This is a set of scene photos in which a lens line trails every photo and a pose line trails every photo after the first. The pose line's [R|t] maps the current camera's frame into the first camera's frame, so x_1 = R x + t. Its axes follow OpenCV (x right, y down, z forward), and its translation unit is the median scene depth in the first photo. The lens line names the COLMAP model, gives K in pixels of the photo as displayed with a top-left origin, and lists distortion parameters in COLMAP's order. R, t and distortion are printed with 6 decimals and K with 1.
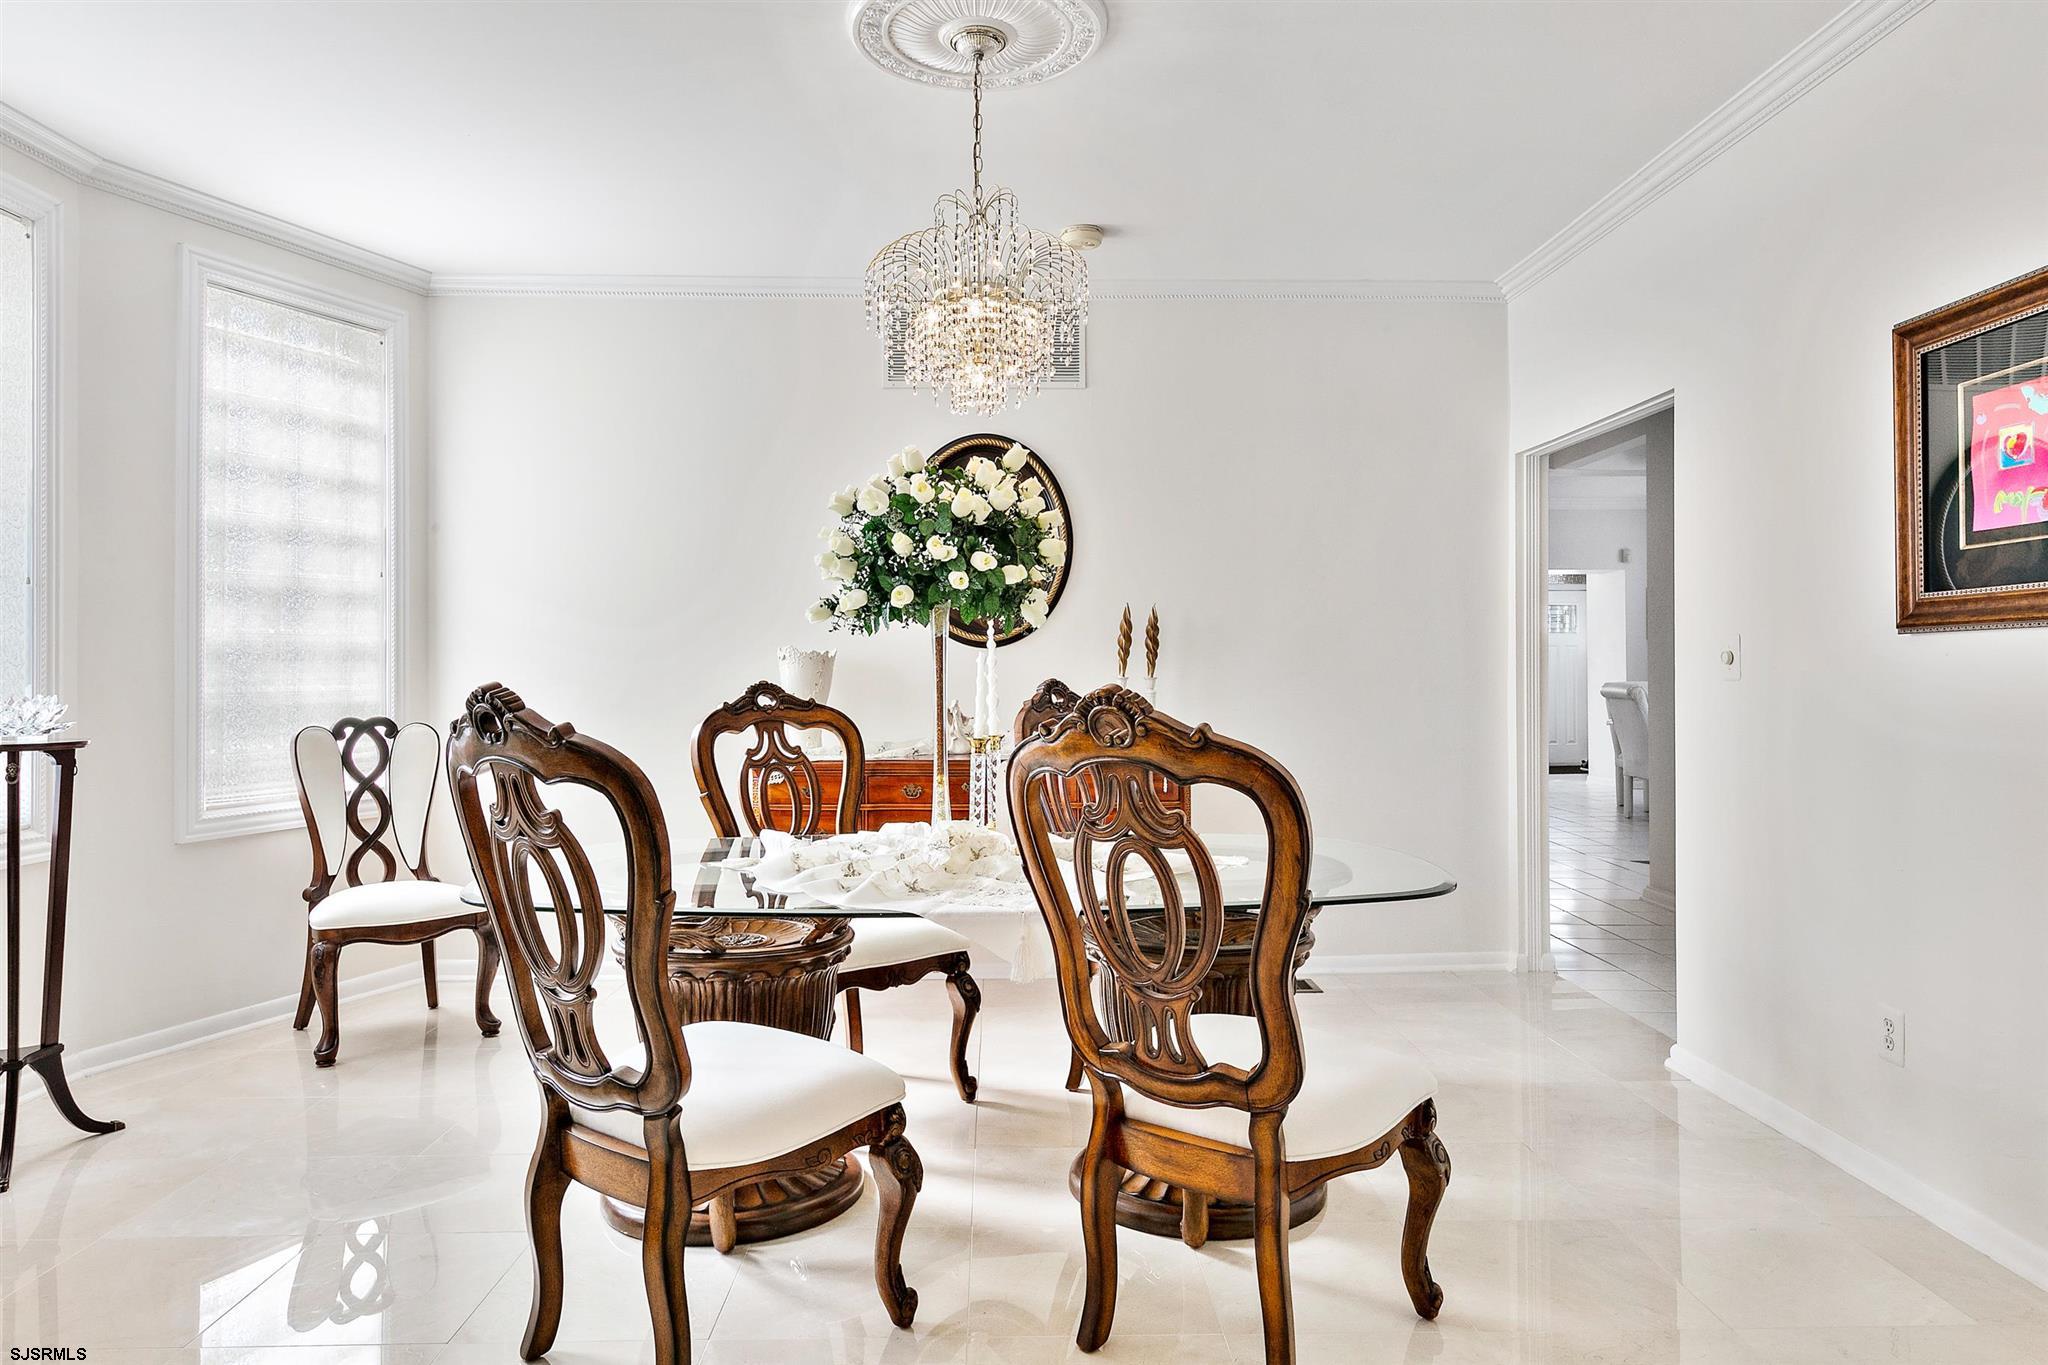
lens RADIAL K [[1279.8, 0, 1038.6], [0, 1279.8, 669.4], [0, 0, 1]] dist [0.000311, -0.002682]
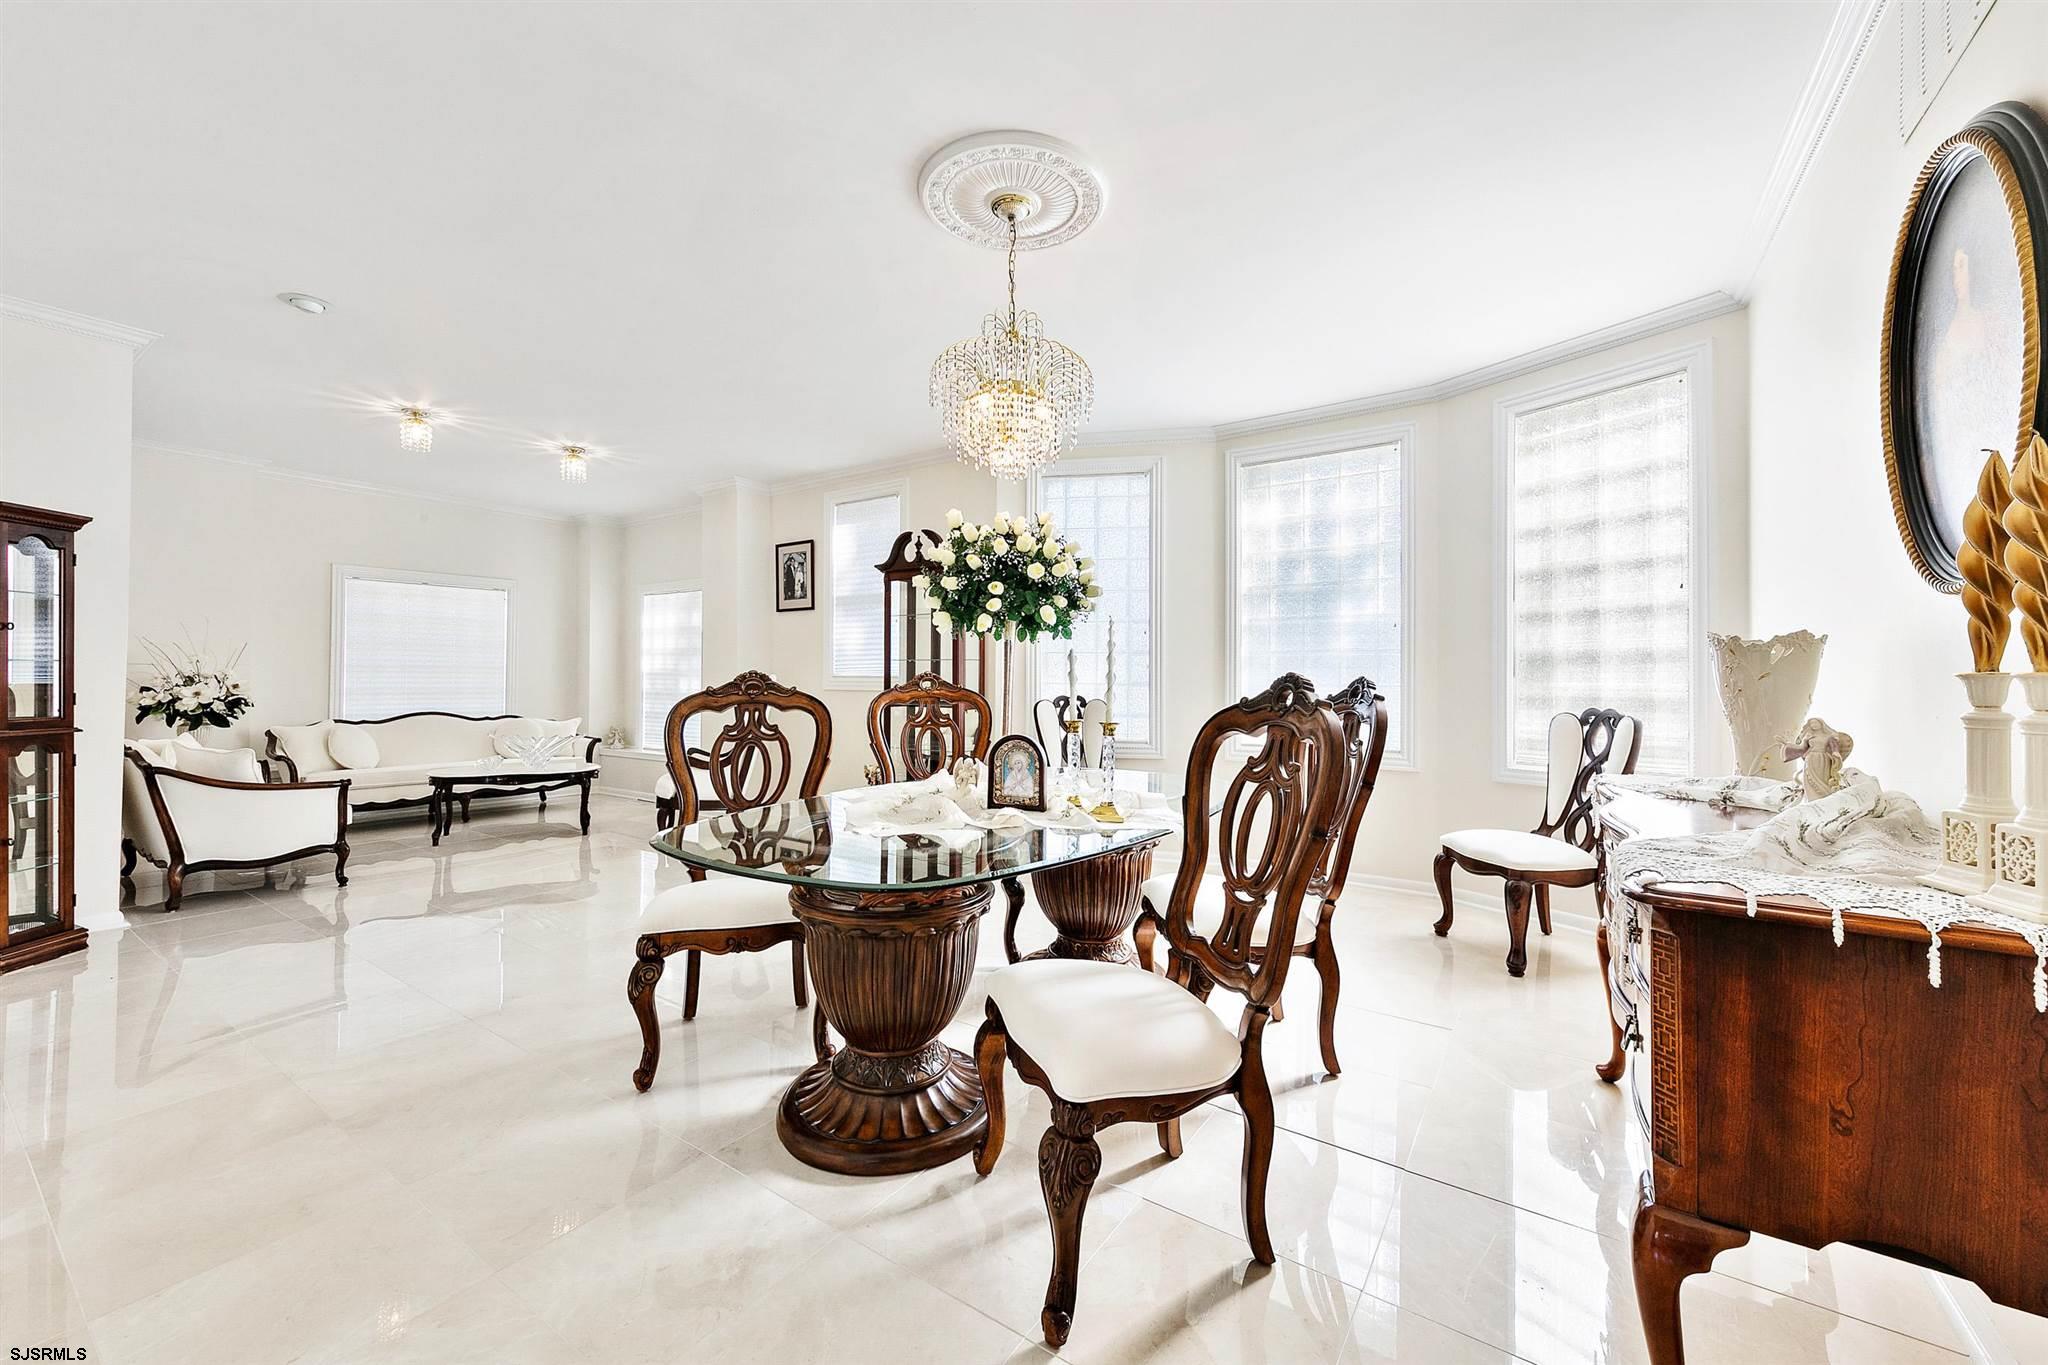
lens RADIAL K [[793.3, 0, 1016.0], [0, 793.3, 679.5], [0, 0, 1]] dist [-0.001635, 0.000258]
pose [[-0.607105, 0.002828, -0.794616, 0.544824], [-0.006618, 0.999941, 0.008615, 0.007574], [0.794594, 0.010489, -0.607051, 1.316162]]
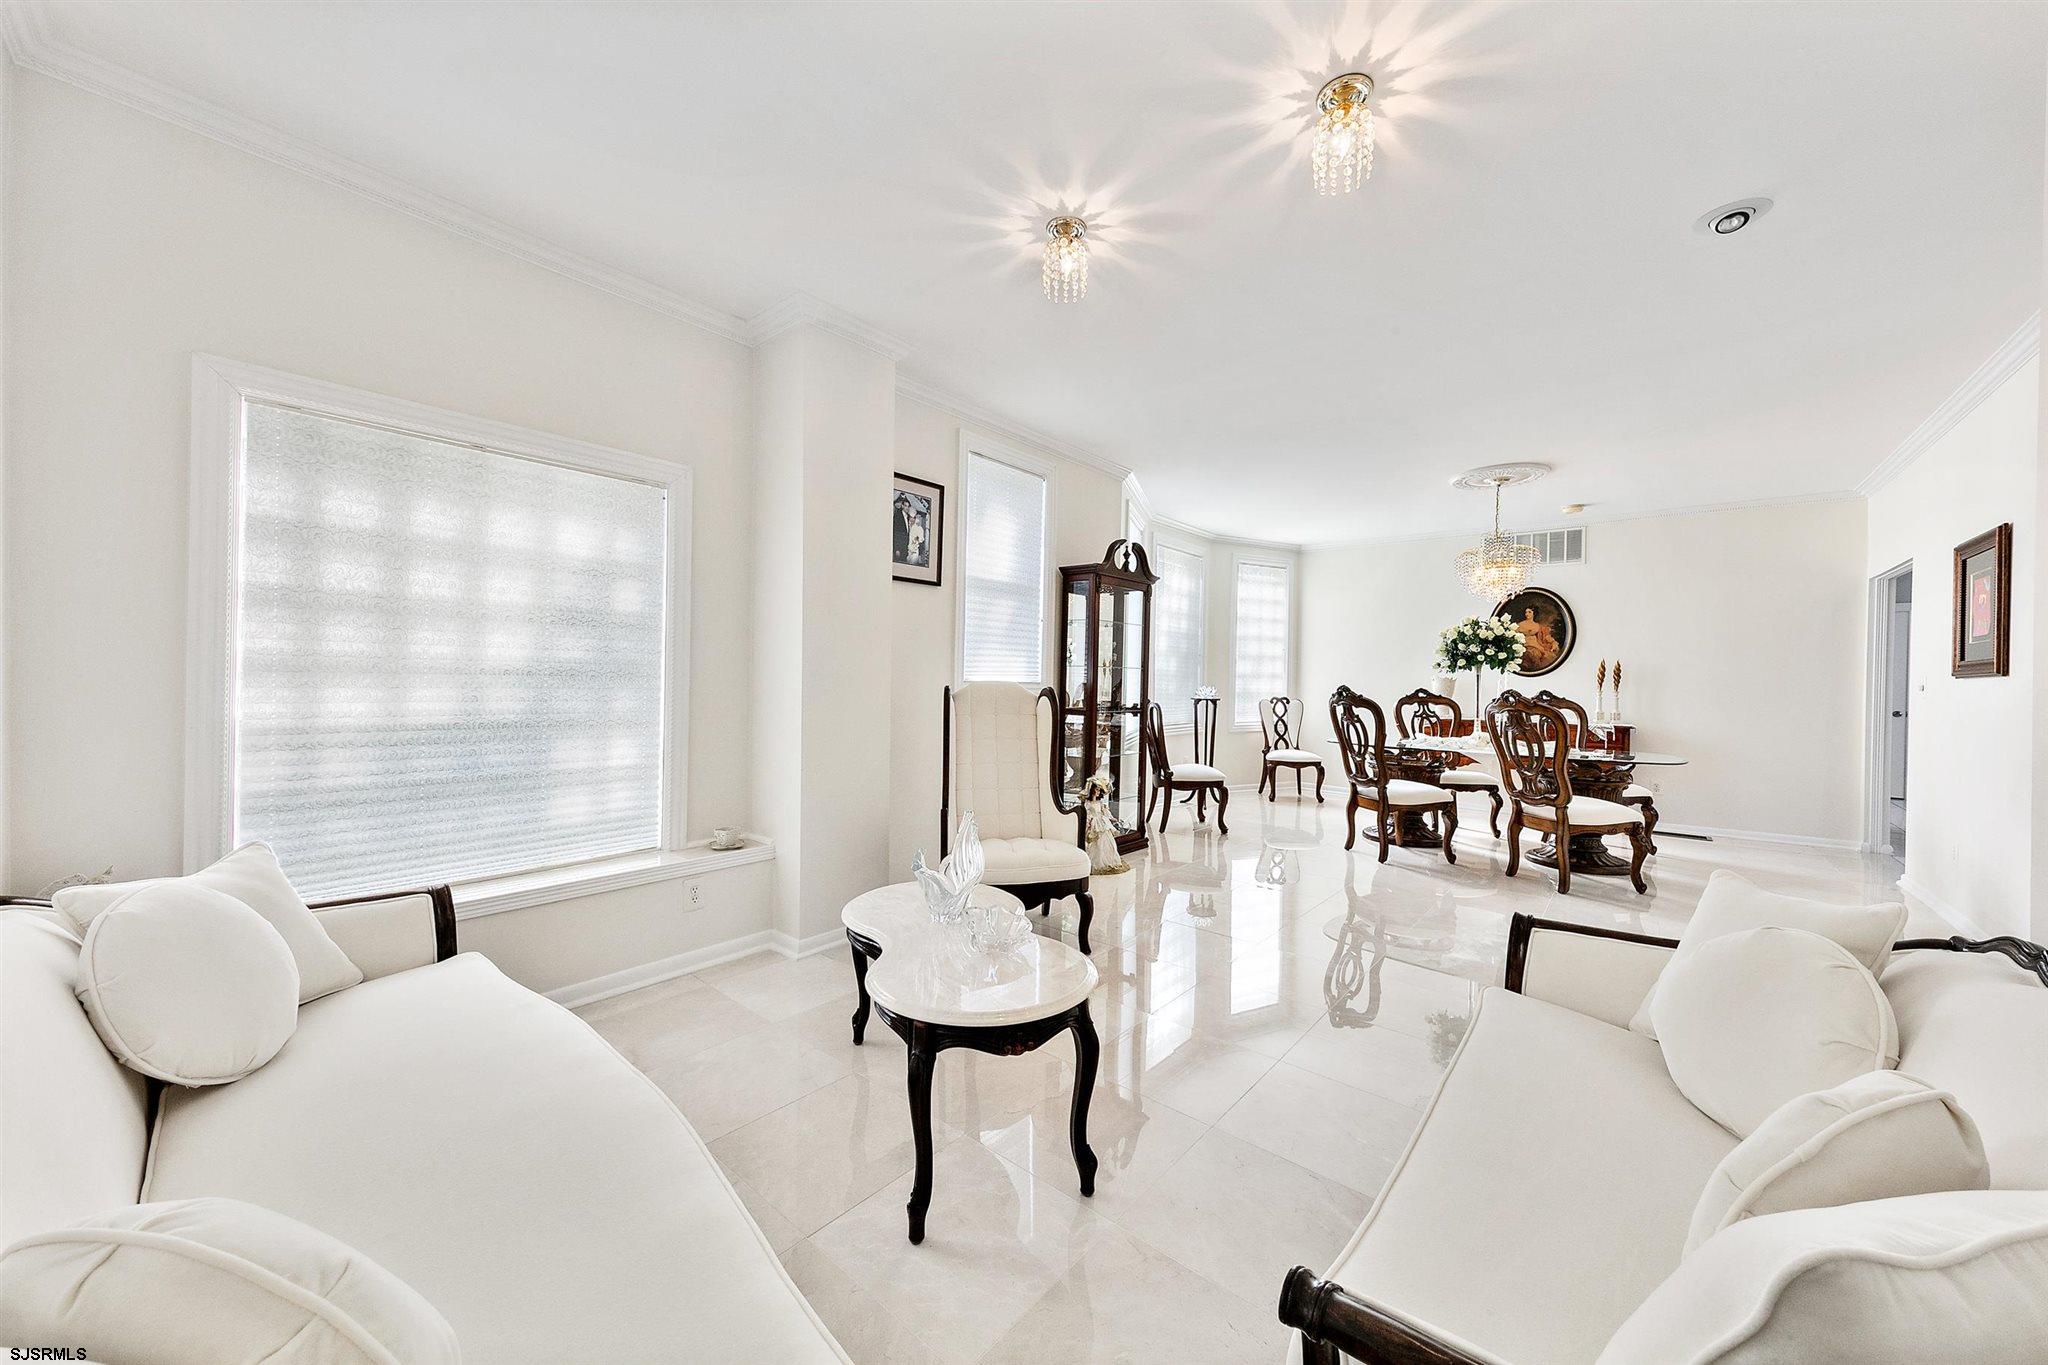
lens RADIAL K [[755.9, 0, 1022.9], [0, 755.9, 676.4], [0, 0, 1]] dist [0.015381, 0.000336]
pose [[0.746104, 0.016235, -0.665631, 0.287172], [-0.024180, 0.999704, -0.002720, 0.010231], [0.665390, 0.018125, 0.746276, -0.992803]]
